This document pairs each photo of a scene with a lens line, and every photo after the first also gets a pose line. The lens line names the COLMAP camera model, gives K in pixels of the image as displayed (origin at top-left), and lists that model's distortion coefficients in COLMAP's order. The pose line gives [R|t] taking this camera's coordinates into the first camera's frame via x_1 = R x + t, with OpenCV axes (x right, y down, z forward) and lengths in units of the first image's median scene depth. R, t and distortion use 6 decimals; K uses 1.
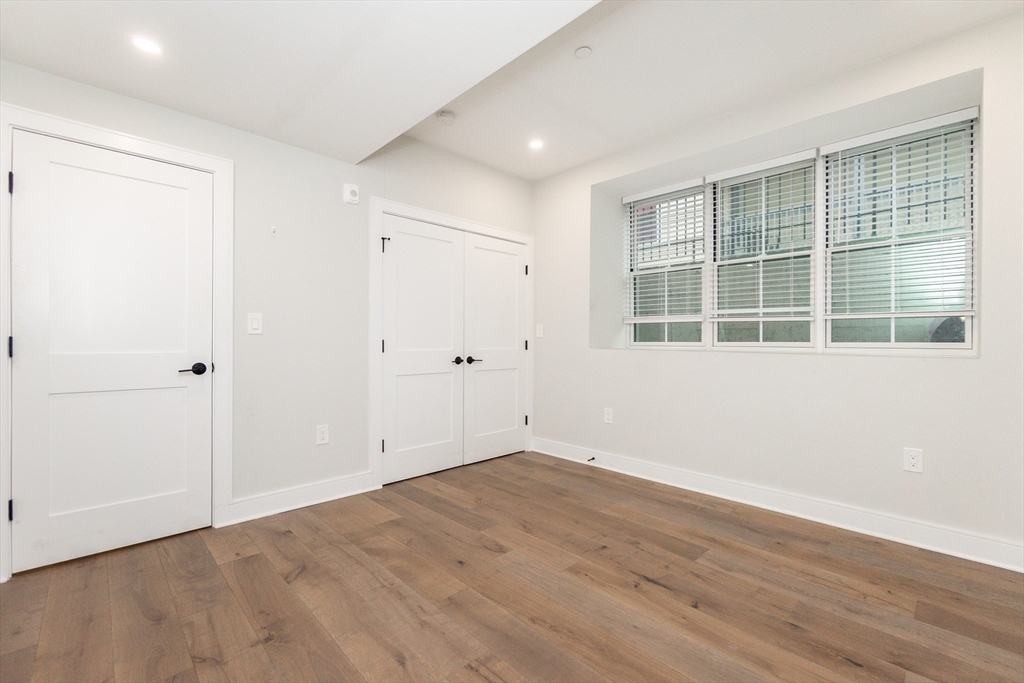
lens RADIAL K [[441.2, 0, 509.9], [0, 441.2, 342.8], [0, 0, 1]] dist [-0.008170, 0.001635]
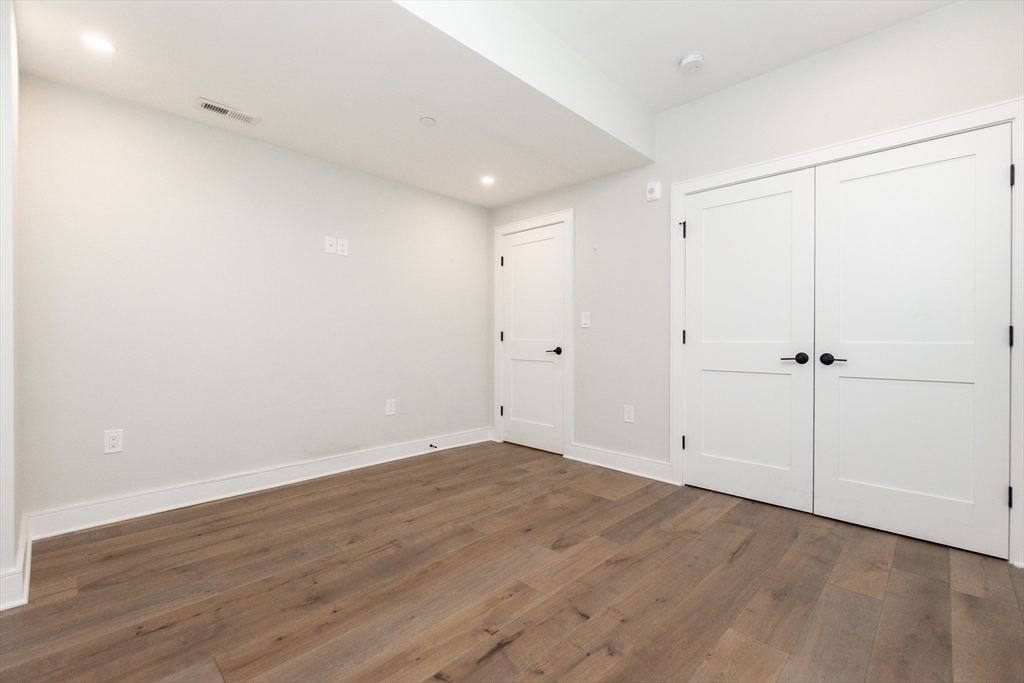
lens RADIAL K [[441.2, 0, 514.8], [0, 441.2, 340.2], [0, 0, 1]] dist [-0.008170, 0.001635]
pose [[0.029373, 0.002783, -0.999565, 0.803576], [-0.008653, 0.999959, 0.002530, 0.019684], [0.999531, 0.008575, 0.029396, 0.760578]]
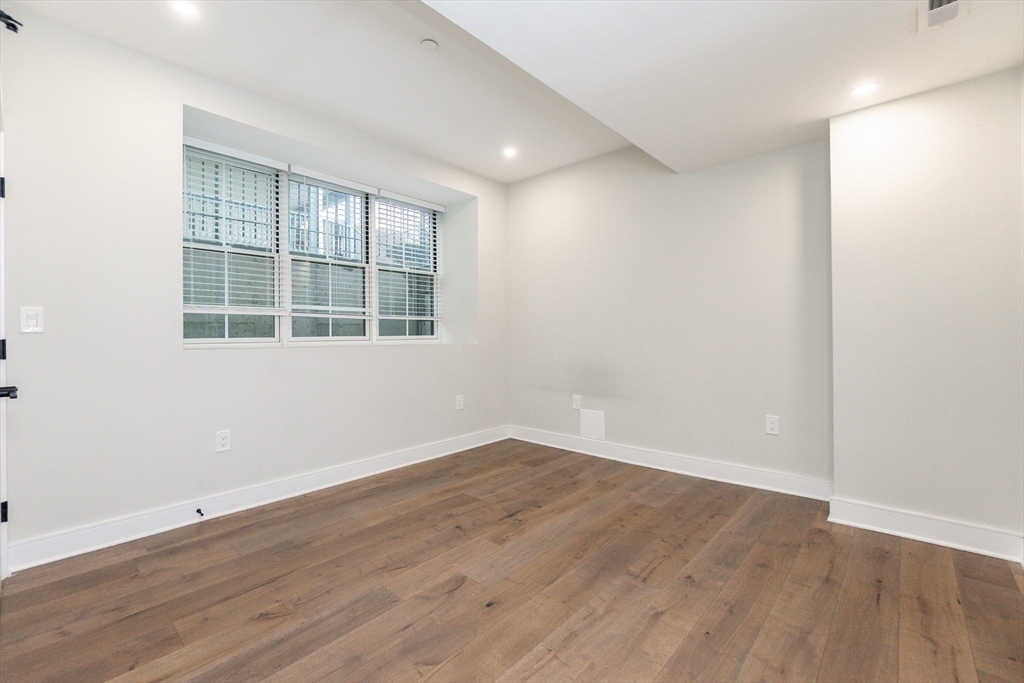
lens RADIAL K [[441.2, 0, 519.9], [0, 441.2, 332.9], [0, 0, 1]] dist [-0.008170, 0.001635]
pose [[-0.090166, -0.002467, 0.995924, -0.771850], [0.010697, 0.999937, 0.003445, -0.013500], [-0.995869, 0.010964, -0.090134, 0.828231]]
